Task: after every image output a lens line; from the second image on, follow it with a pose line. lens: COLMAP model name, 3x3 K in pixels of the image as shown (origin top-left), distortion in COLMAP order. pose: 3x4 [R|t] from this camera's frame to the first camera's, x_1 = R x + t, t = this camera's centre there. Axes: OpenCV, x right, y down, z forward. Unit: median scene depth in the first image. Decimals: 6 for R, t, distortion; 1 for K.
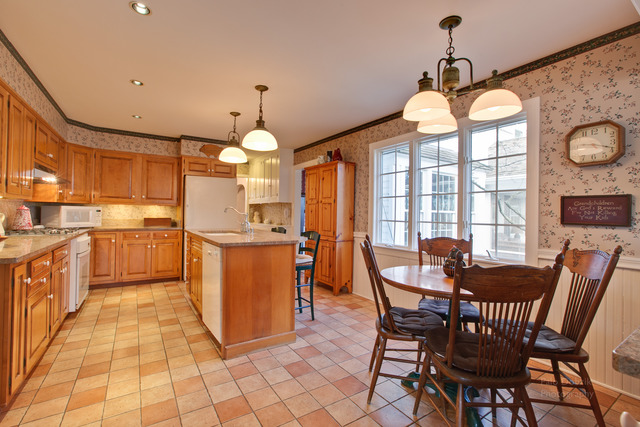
lens RADIAL K [[291.1, 0, 322.2], [0, 291.1, 213.1], [0, 0, 1]] dist [-0.004646, 0.002742]
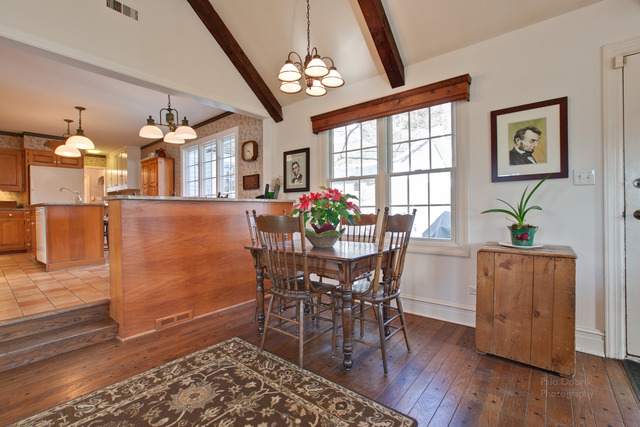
lens RADIAL K [[291.1, 0, 318.5], [0, 291.1, 211.1], [0, 0, 1]] dist [-0.004646, 0.002742]
pose [[0.955946, -0.029014, 0.292104, 0.321841], [0.027746, 0.999579, 0.008484, 0.084287], [-0.292227, -0.000005, 0.956349, -0.509062]]
